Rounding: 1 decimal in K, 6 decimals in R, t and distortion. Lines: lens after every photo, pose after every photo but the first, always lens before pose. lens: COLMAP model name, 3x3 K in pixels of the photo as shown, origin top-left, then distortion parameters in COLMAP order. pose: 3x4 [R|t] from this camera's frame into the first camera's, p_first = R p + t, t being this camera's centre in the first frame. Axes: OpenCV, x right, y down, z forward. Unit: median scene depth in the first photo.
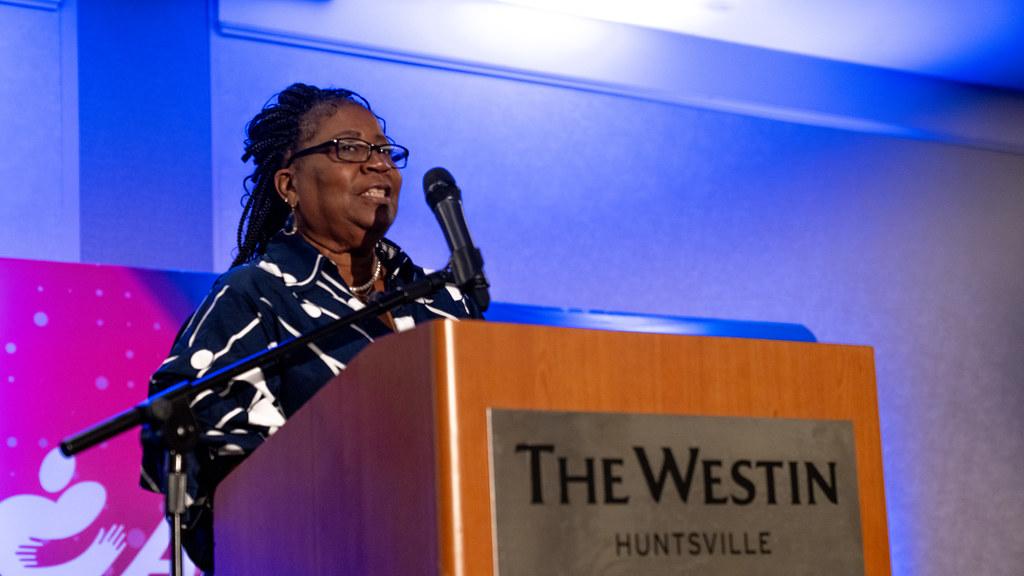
lens RADIAL K [[1972.6, 0, 512.4], [0, 1972.6, 287.2], [0, 0, 1]] dist [0.039373, 0.000000]
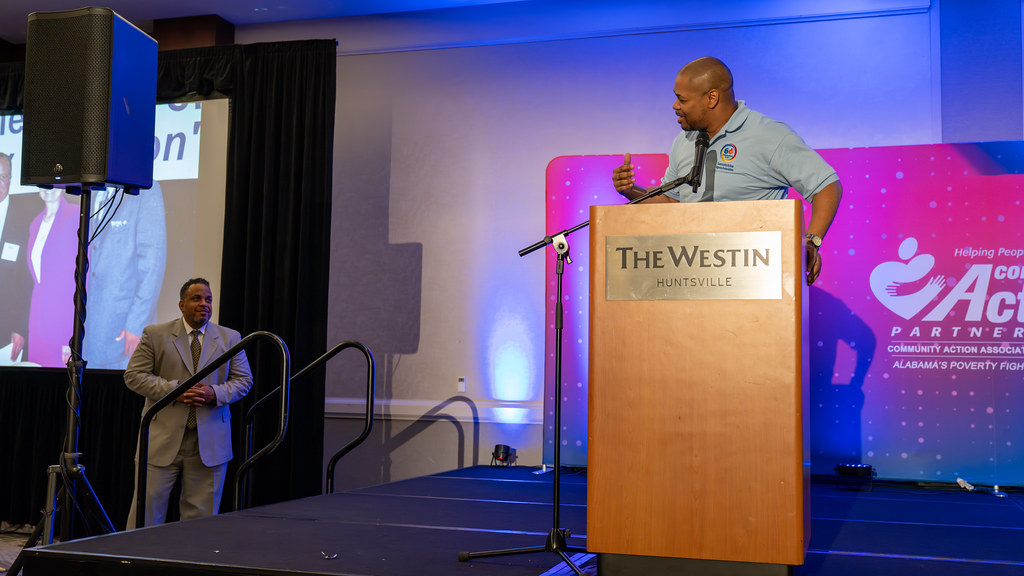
lens RADIAL K [[1079.3, 0, 513.3], [0, 1079.3, 290.5], [0, 0, 1]] dist [0.003265, 0.000000]
pose [[0.670011, -0.001854, -0.742349, 0.982778], [0.099724, 0.991158, 0.087531, -0.009261], [0.735623, -0.132677, 0.664271, -0.134354]]
